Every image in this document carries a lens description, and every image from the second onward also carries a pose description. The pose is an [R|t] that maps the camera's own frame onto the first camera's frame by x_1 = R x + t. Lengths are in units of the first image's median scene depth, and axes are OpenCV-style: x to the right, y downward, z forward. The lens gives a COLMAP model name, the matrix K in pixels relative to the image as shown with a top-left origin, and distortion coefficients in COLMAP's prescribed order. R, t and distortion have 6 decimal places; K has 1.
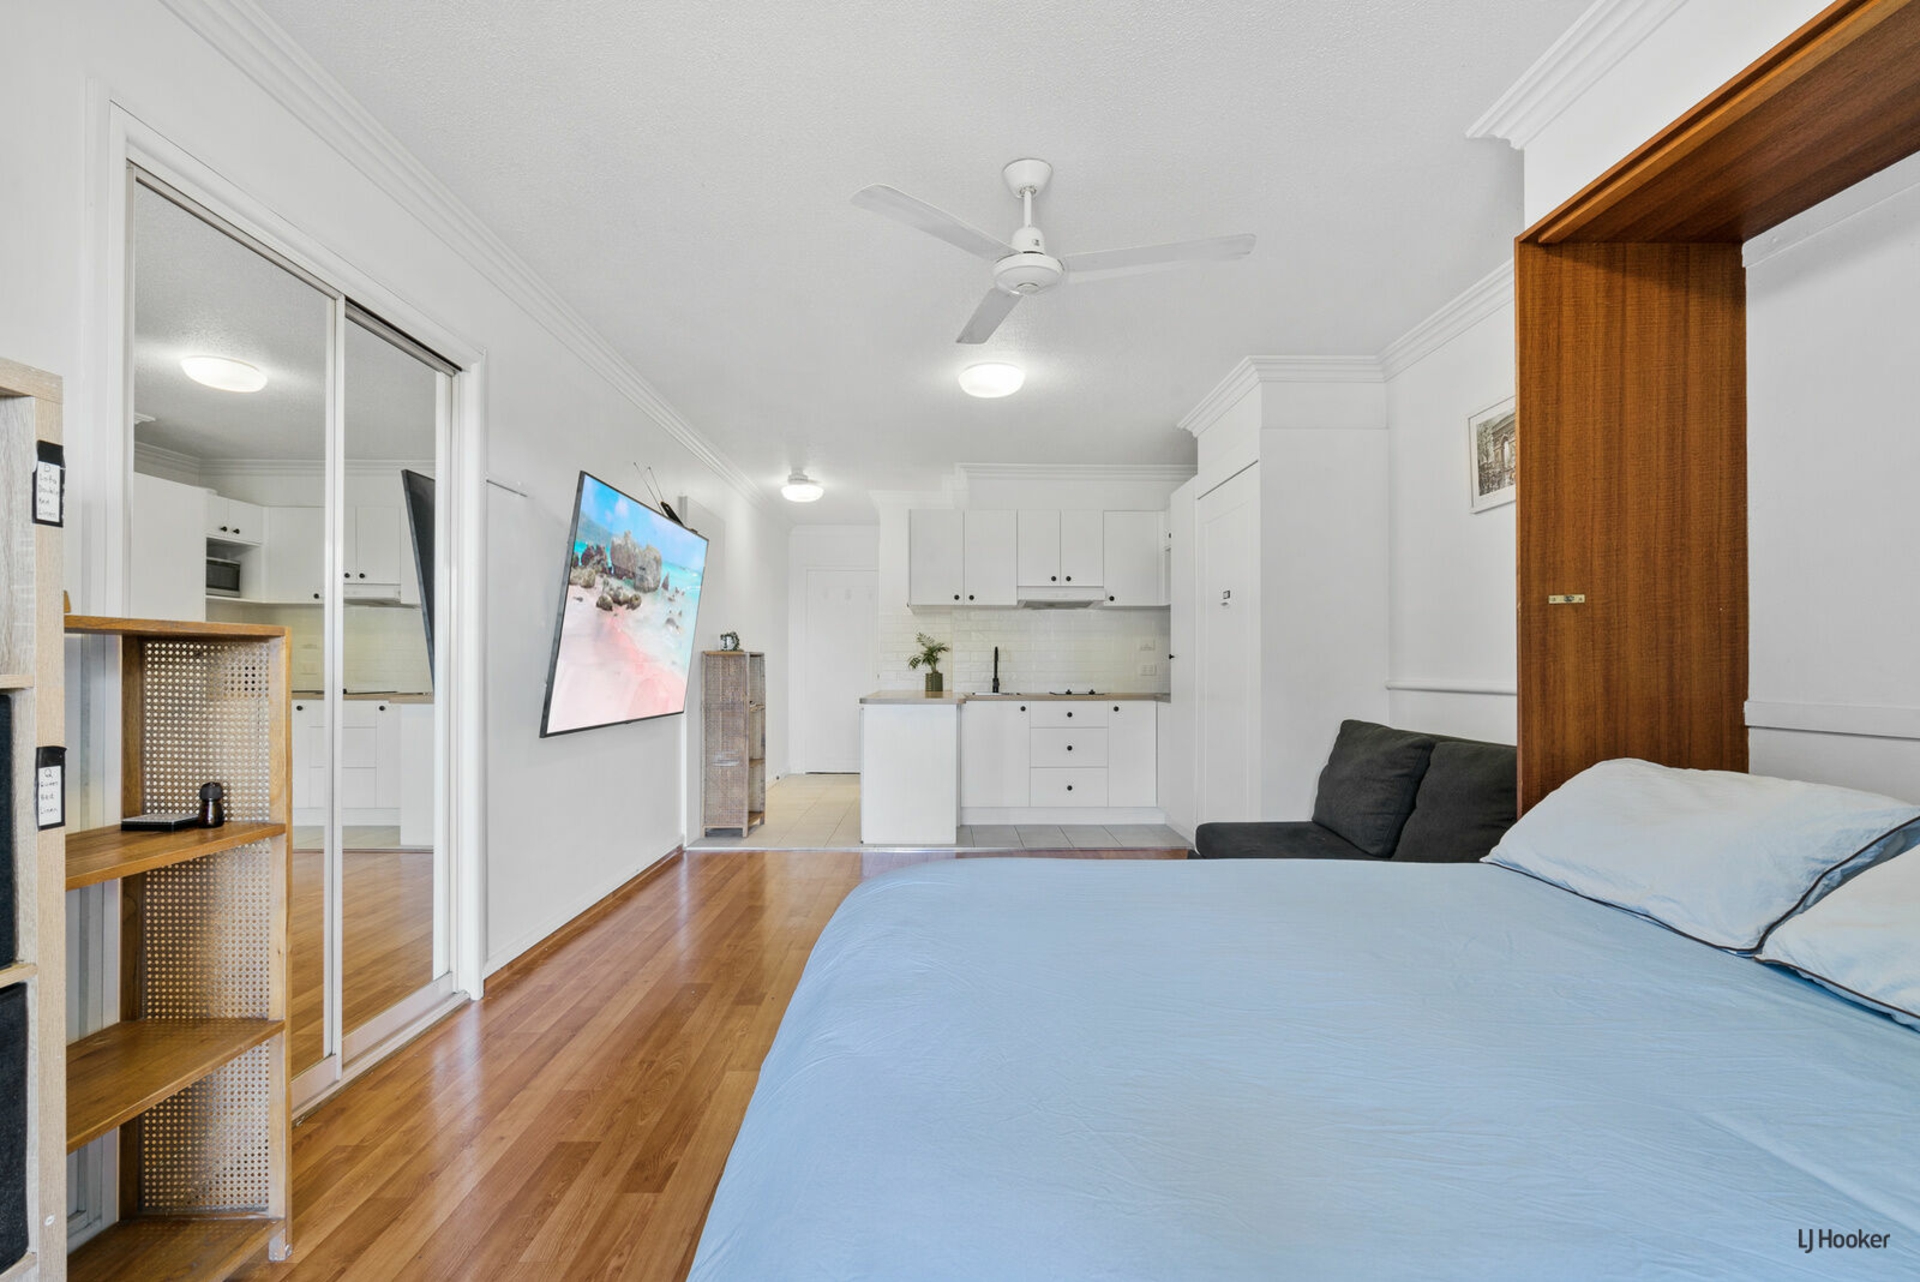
lens RADIAL K [[890.0, 0, 973.0], [0, 890.0, 680.3], [0, 0, 1]] dist [-0.001047, 0.001227]
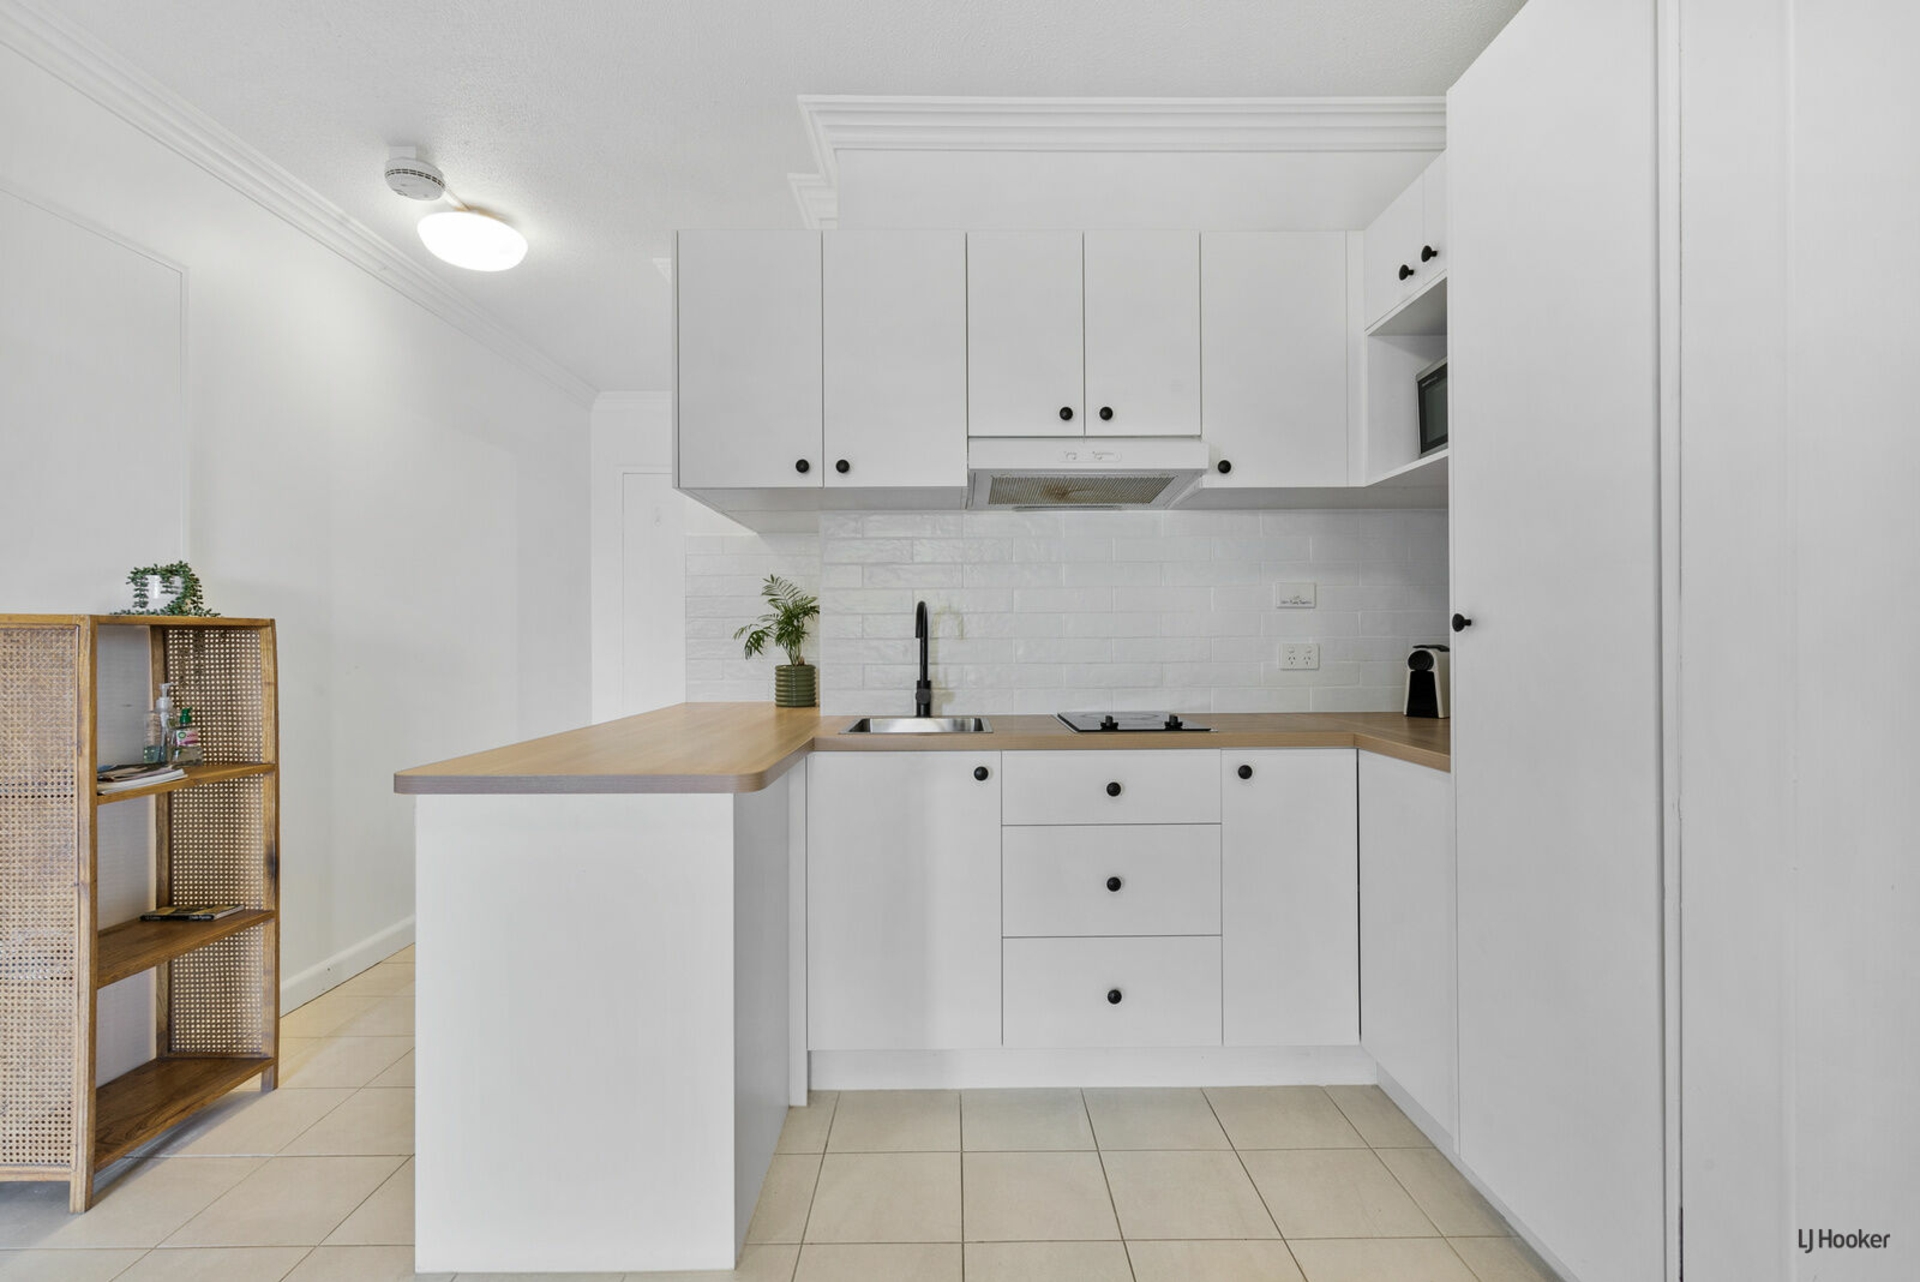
lens RADIAL K [[932.6, 0, 961.2], [0, 932.6, 646.2], [0, 0, 1]] dist [0.002060, 0.000166]
pose [[0.999780, -0.005857, -0.020130, 0.053702], [0.005744, 0.999968, -0.005640, -0.015926], [0.020163, 0.005524, 0.999781, 0.606722]]
